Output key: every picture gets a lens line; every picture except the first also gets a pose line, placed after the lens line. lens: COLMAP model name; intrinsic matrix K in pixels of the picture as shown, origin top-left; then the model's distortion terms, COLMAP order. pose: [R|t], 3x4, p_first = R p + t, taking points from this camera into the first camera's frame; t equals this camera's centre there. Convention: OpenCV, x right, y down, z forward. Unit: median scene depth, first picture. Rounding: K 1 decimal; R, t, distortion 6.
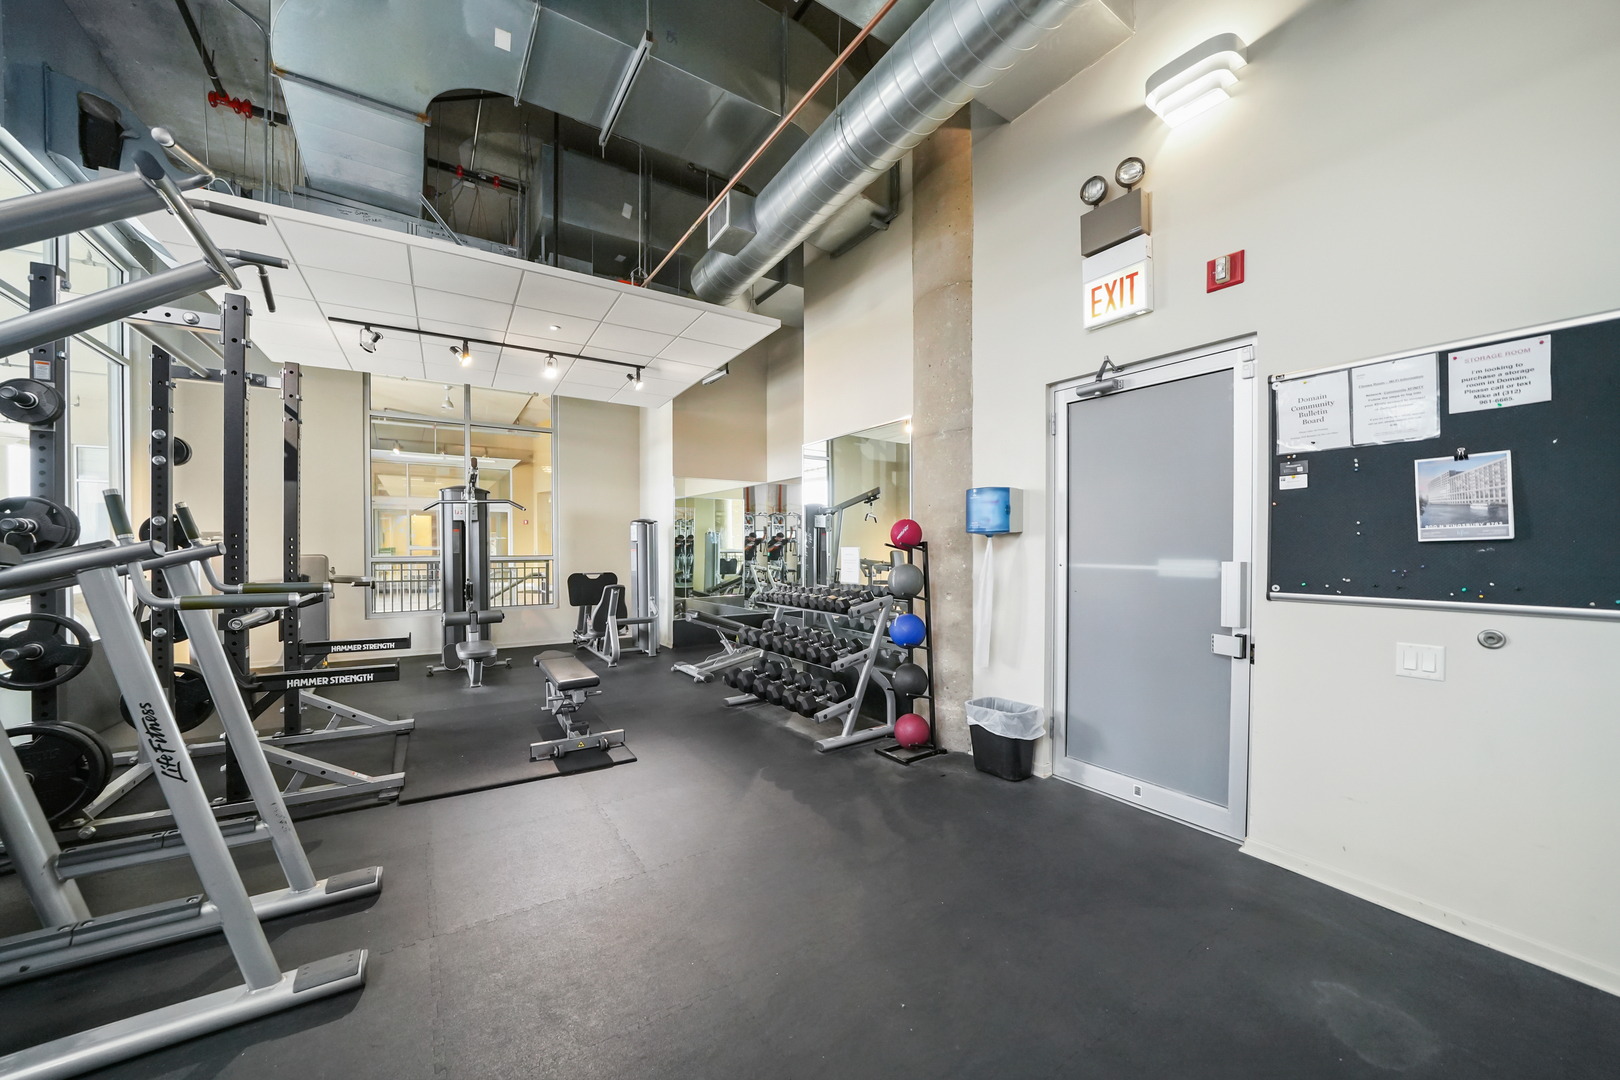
lens RADIAL K [[577.1, 0, 807.9], [0, 577.1, 546.0], [0, 0, 1]] dist [0.000008, 0.000000]
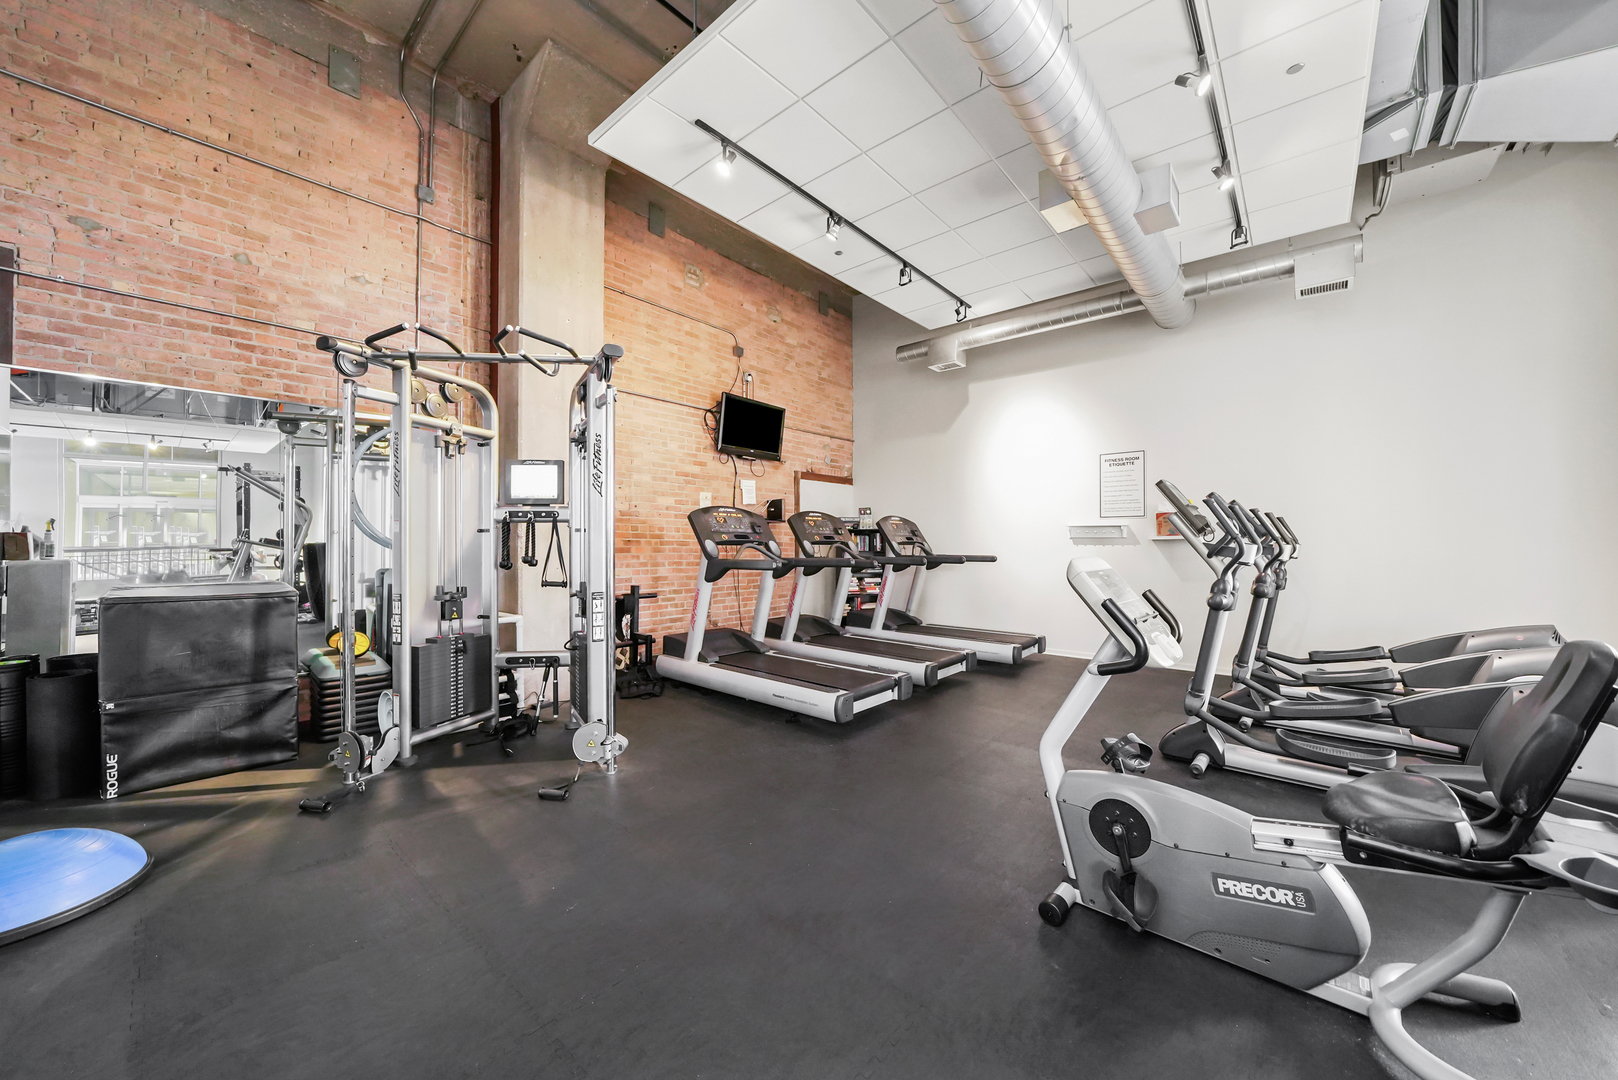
lens RADIAL K [[576.4, 0, 808.7], [0, 576.4, 537.5], [0, 0, 1]] dist [0.000008, 0.000000]
pose [[0.957556, 0.002150, 0.288240, 0.002201], [-0.001865, 0.999997, -0.001261, 0.000247], [-0.288242, 0.000670, 0.957558, 0.781771]]
